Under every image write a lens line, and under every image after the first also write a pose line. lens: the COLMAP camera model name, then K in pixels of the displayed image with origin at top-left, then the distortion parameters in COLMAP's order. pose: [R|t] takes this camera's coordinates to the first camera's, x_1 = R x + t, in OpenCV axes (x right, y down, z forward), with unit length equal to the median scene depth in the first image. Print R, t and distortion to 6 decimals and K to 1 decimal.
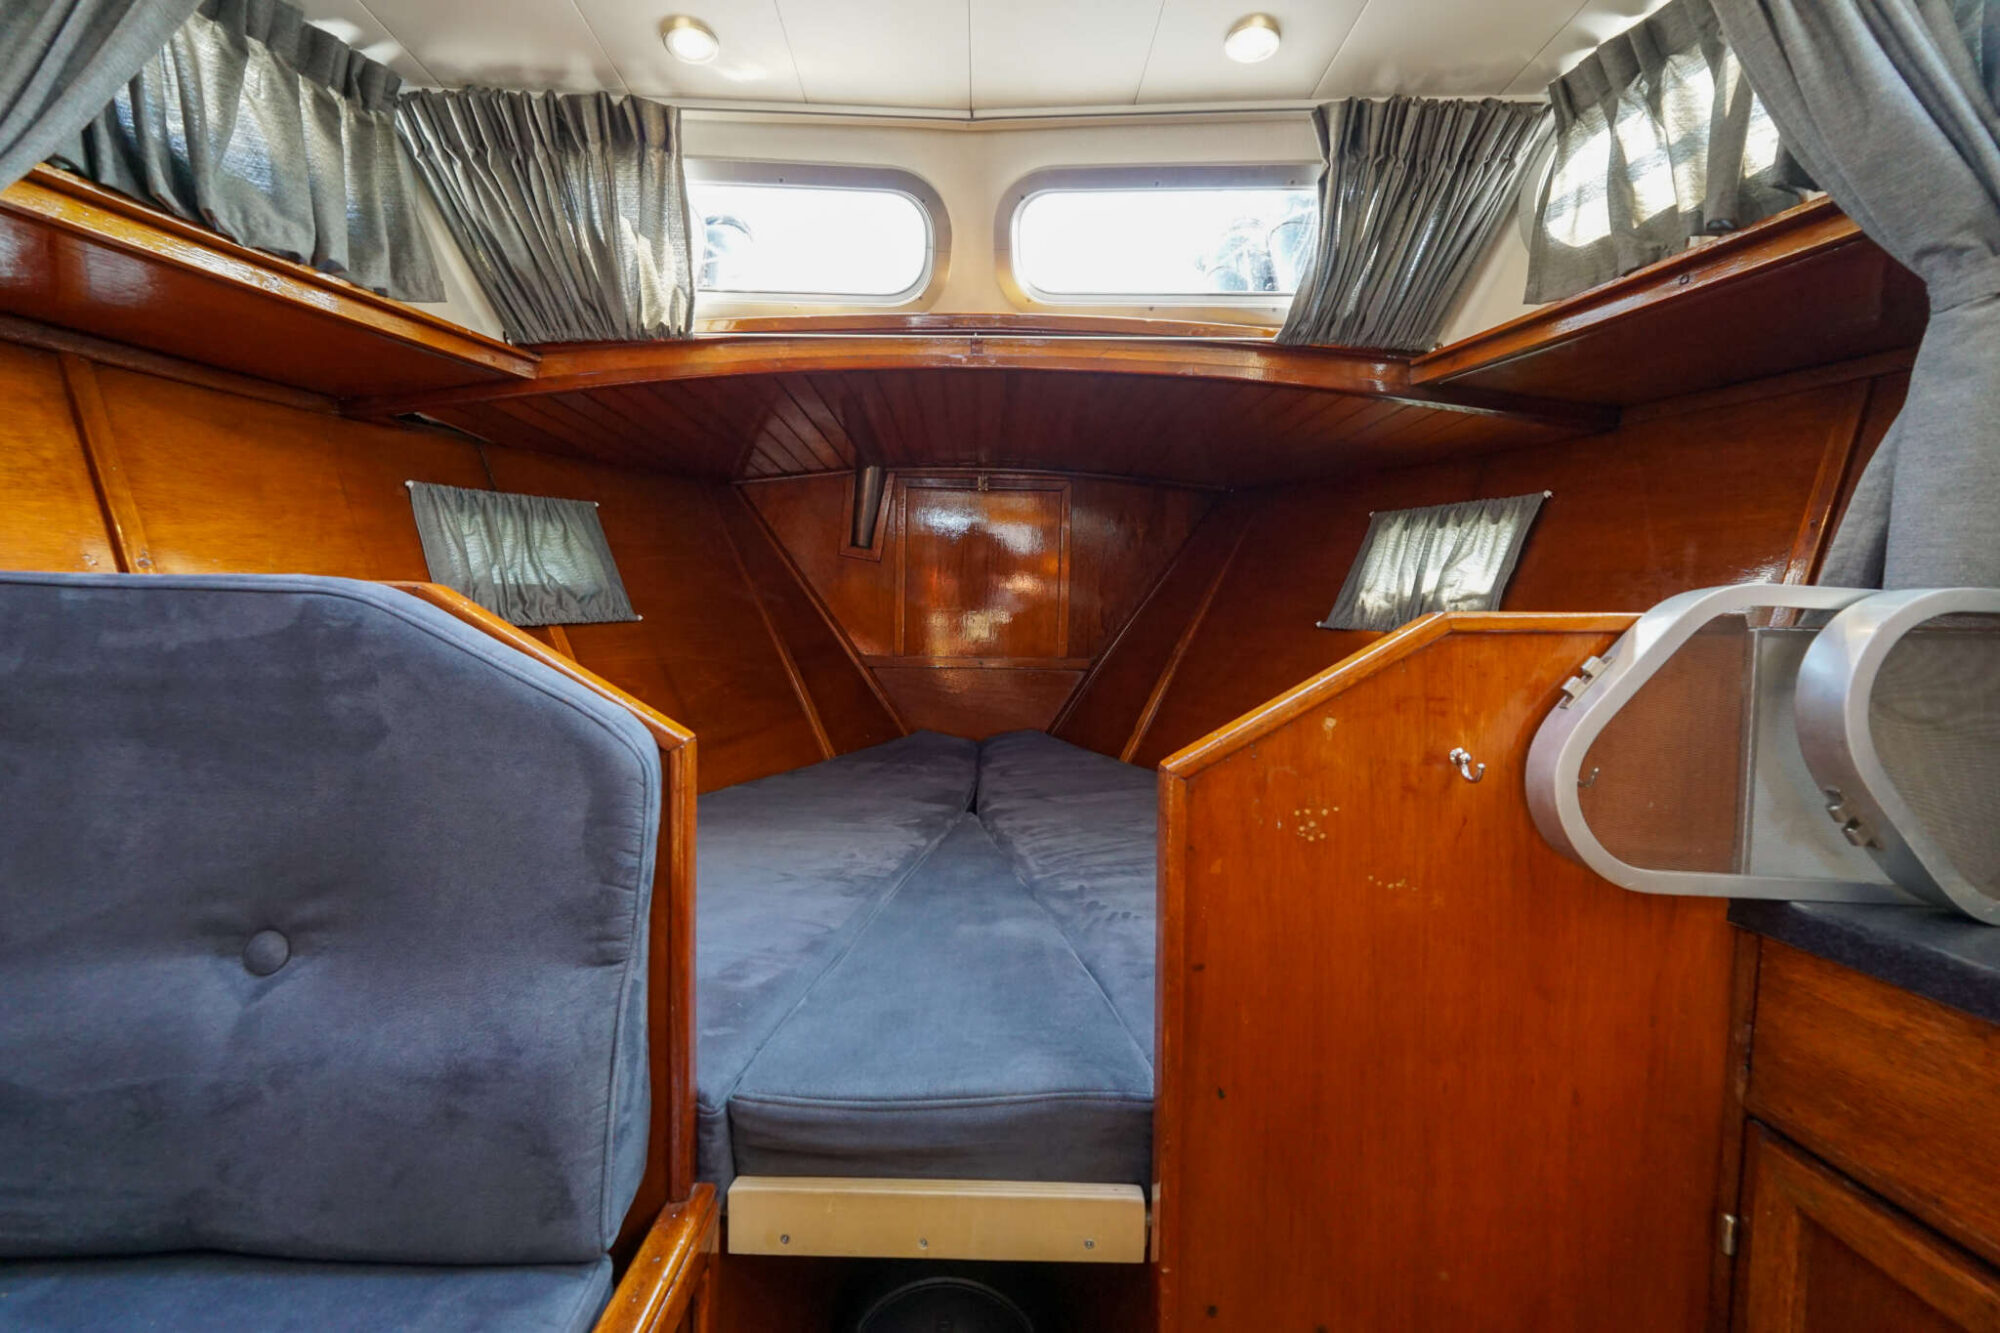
lens RADIAL K [[842.7, 0, 997.1], [0, 842.7, 658.0], [0, 0, 1]] dist [-0.015930, 0.006416]
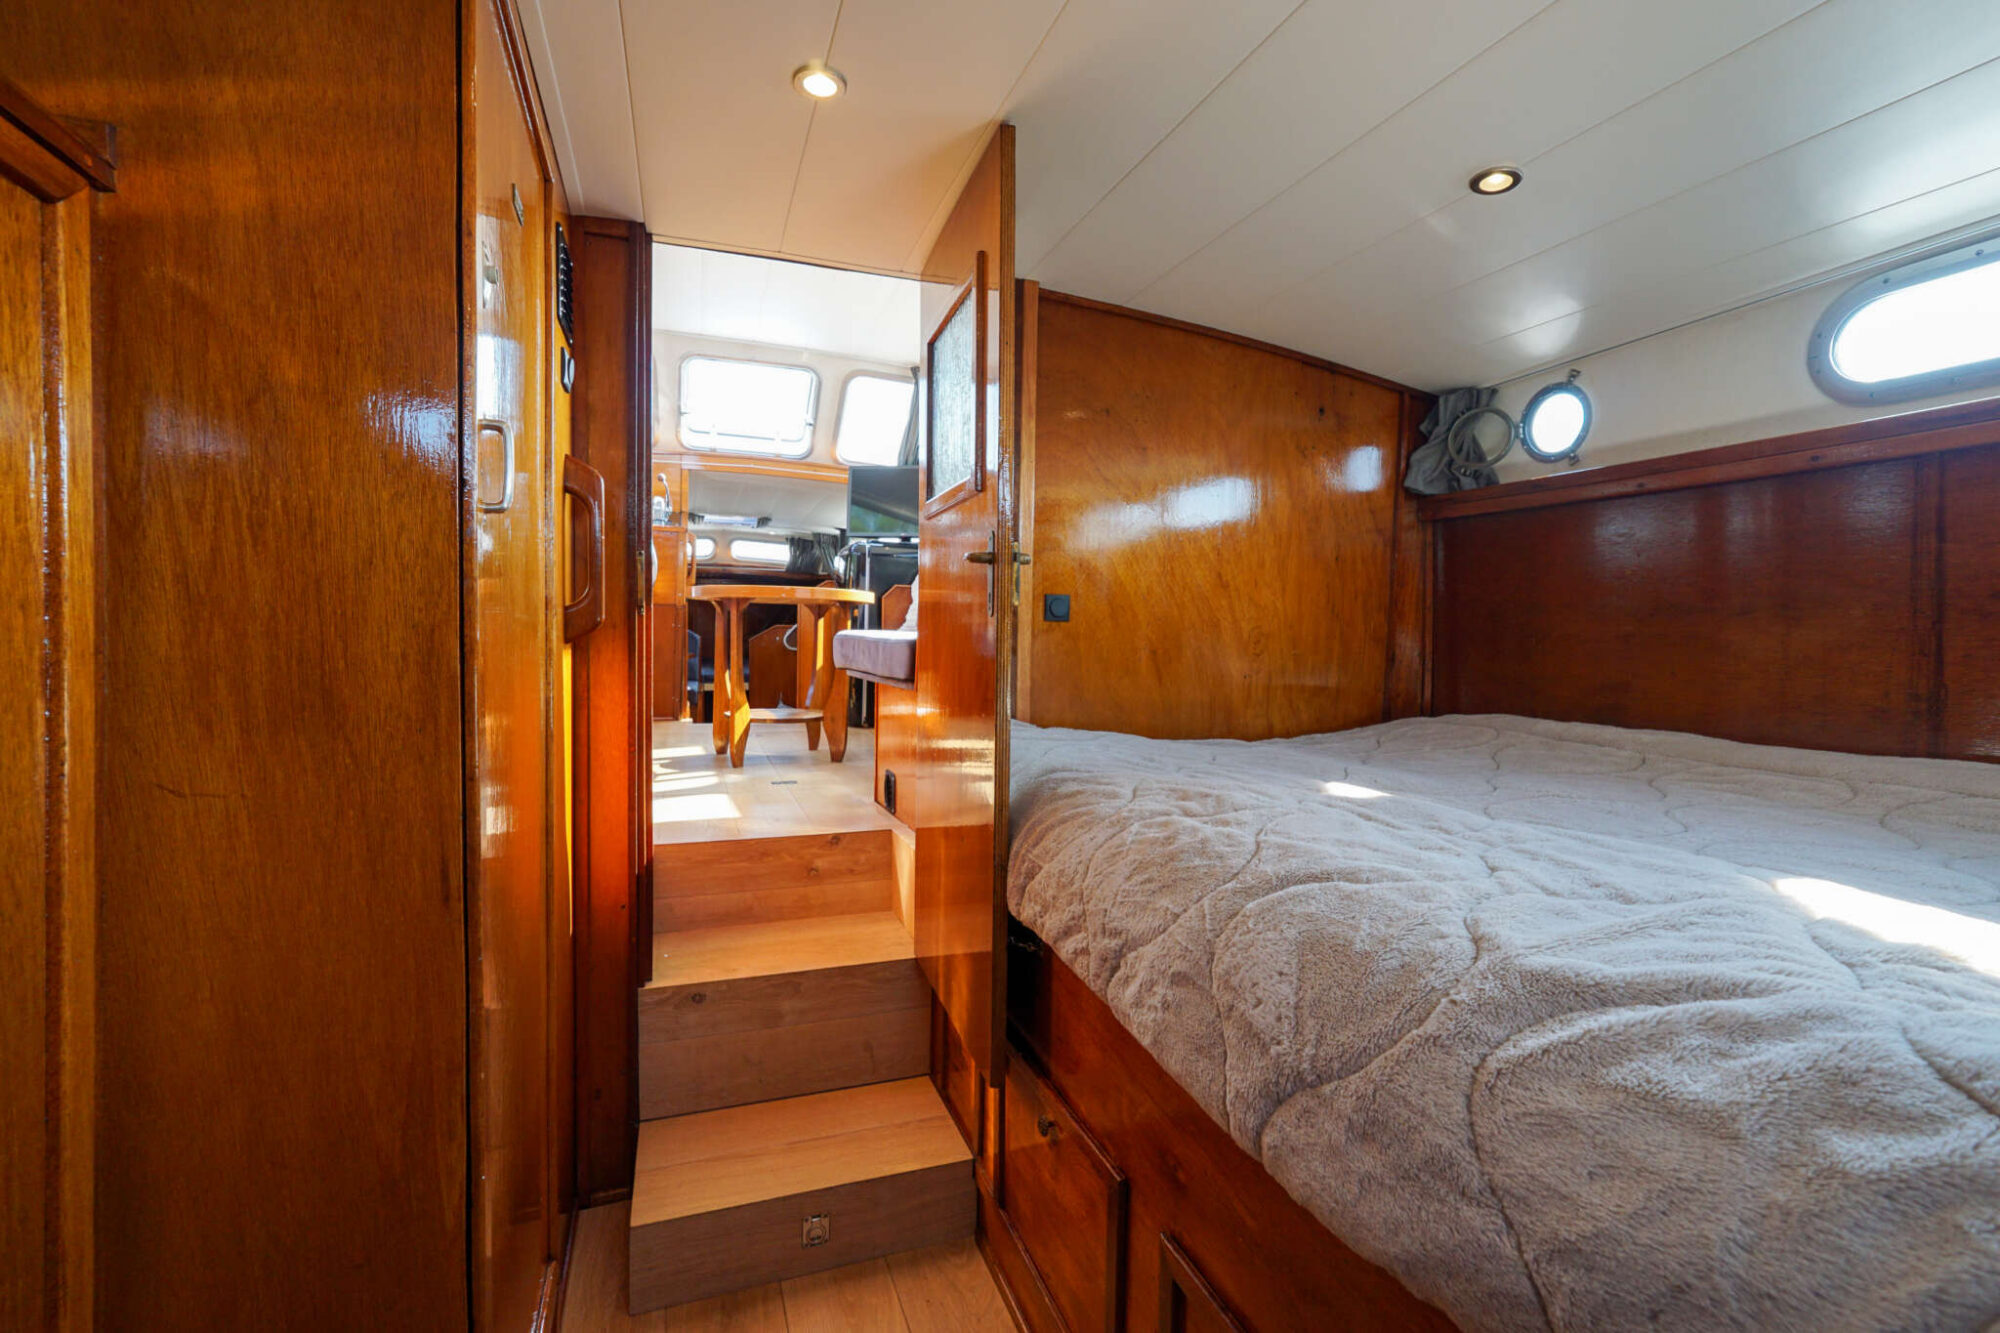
lens RADIAL K [[842.7, 0, 1005.4], [0, 842.7, 659.2], [0, 0, 1]] dist [-0.015930, 0.006416]
pose [[0.938535, -0.008478, 0.345080, -0.220309], [0.005471, 0.999938, 0.009686, 0.144930], [-0.345141, -0.007203, 0.938523, -5.185912]]
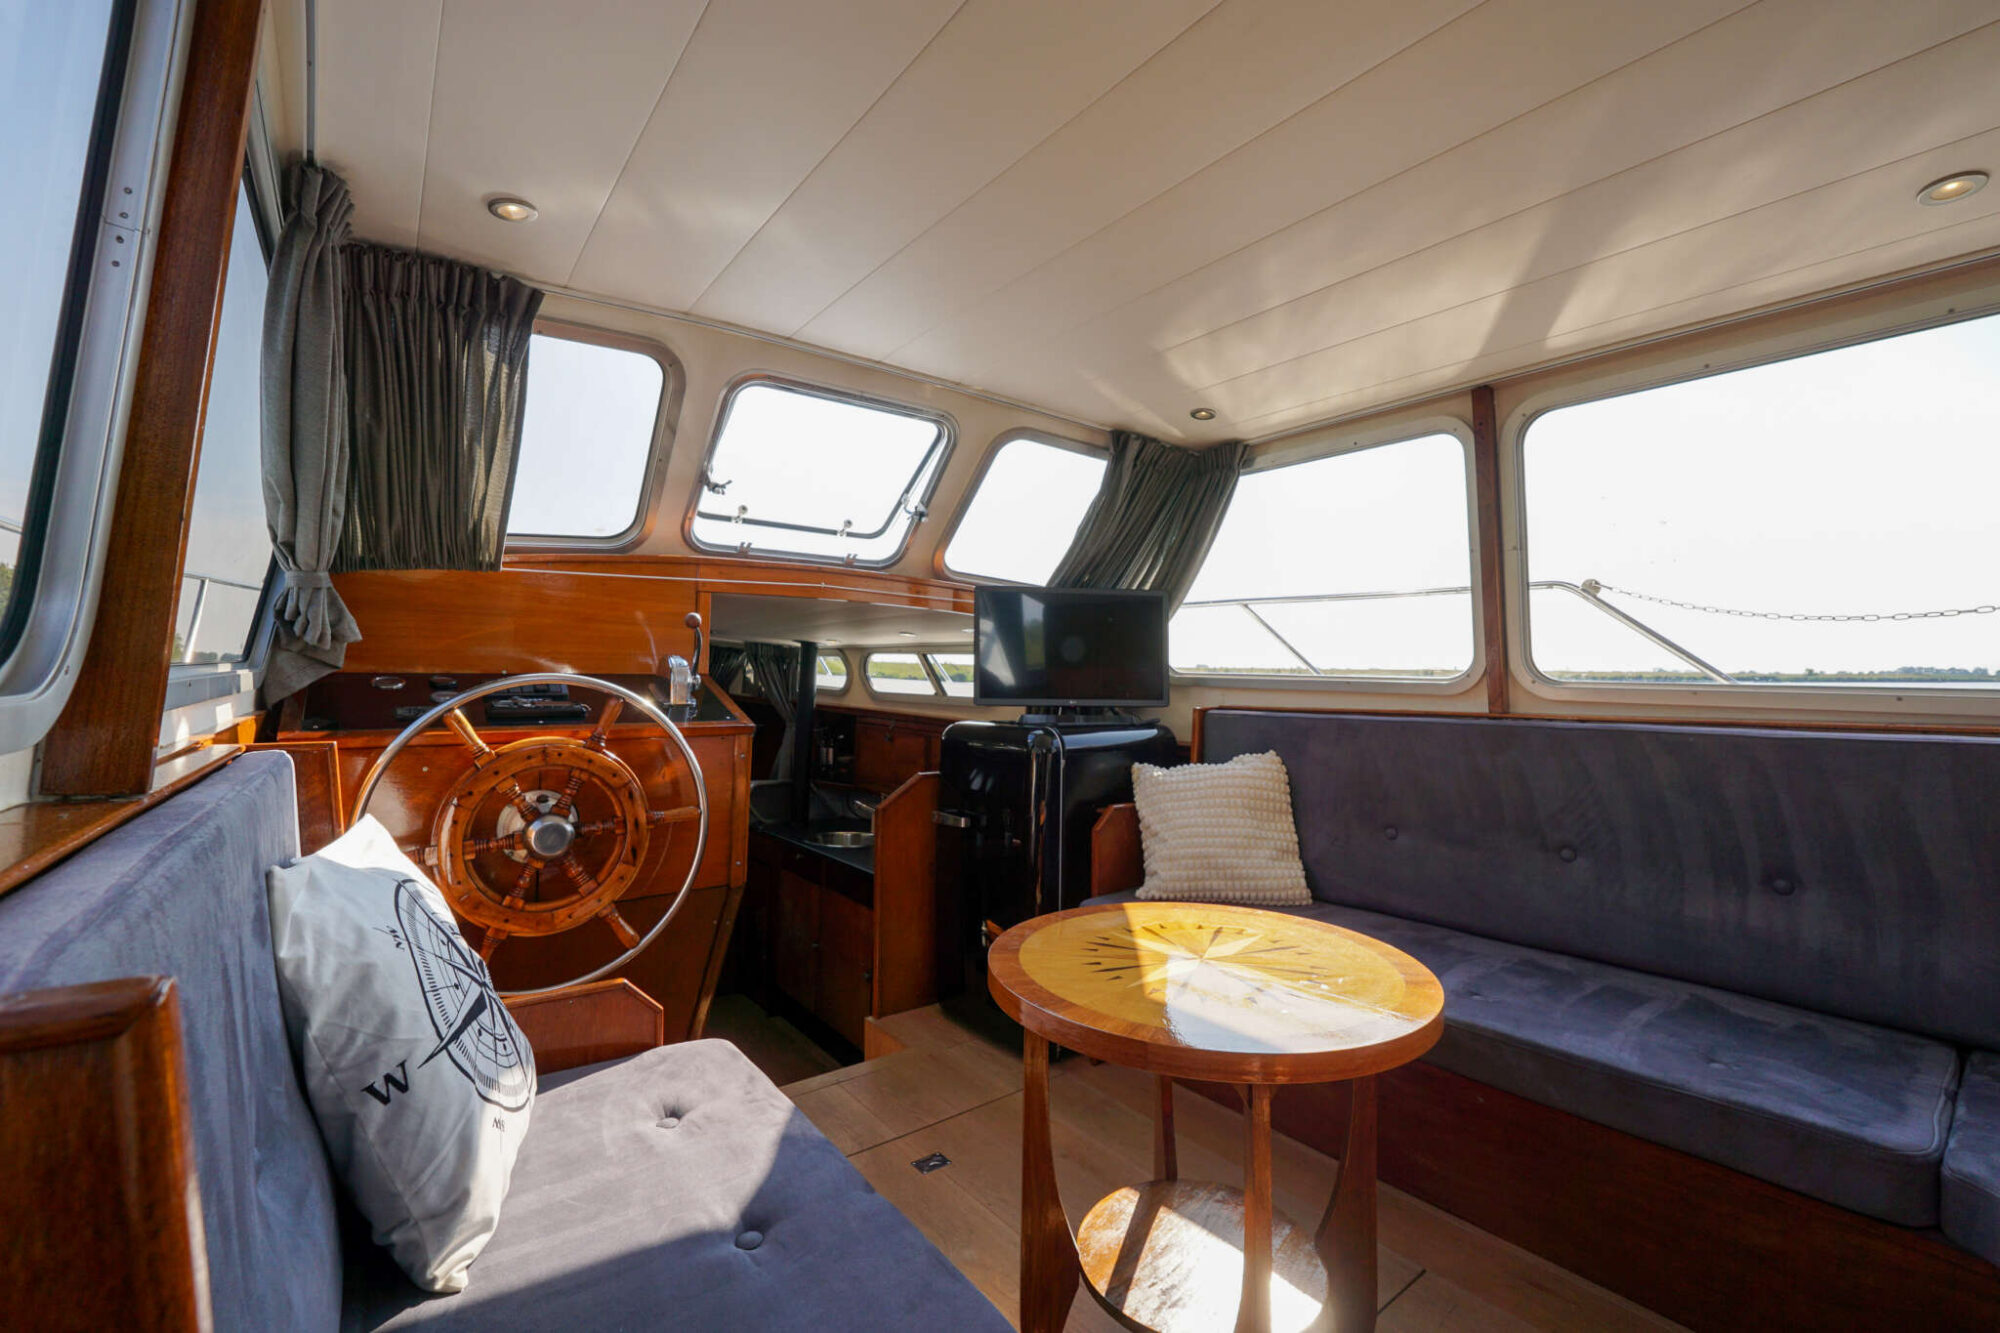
lens RADIAL K [[842.7, 0, 996.2], [0, 842.7, 658.0], [0, 0, 1]] dist [-0.015930, 0.006416]
pose [[0.800862, 0.004287, 0.598833, -0.869831], [0.021051, 0.999155, -0.035305, -0.428440], [-0.598478, 0.040880, 0.800095, -3.150832]]
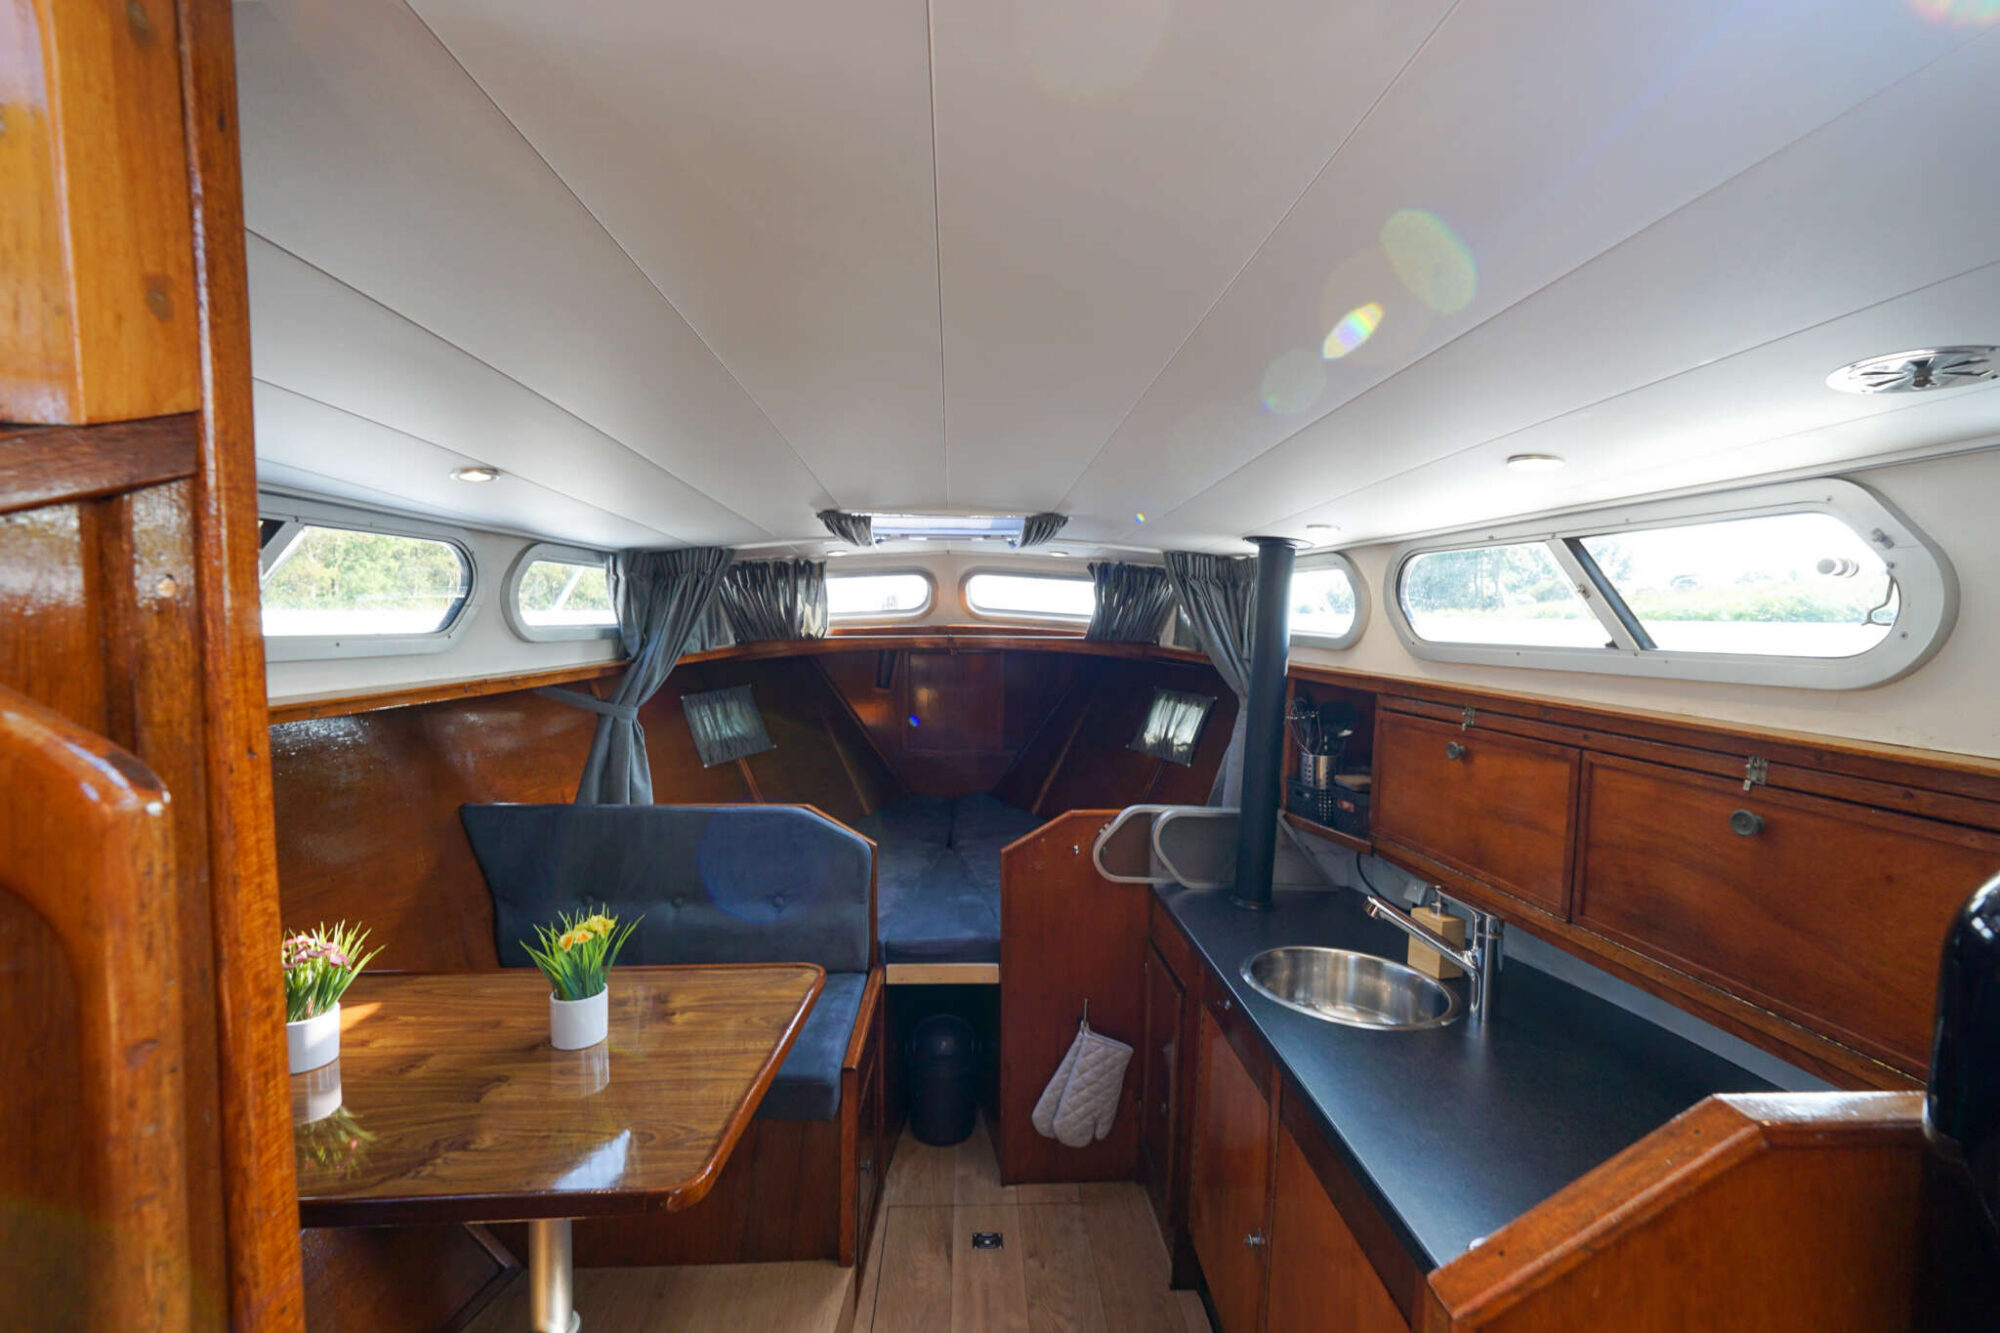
lens RADIAL K [[842.7, 0, 996.8], [0, 842.7, 660.7], [0, 0, 1]] dist [-0.015930, 0.006416]
pose [[0.999408, -0.006542, 0.033789, 0.026540], [0.006344, 0.999962, 0.005960, -0.400571], [-0.033827, -0.005742, 0.999411, -1.490741]]
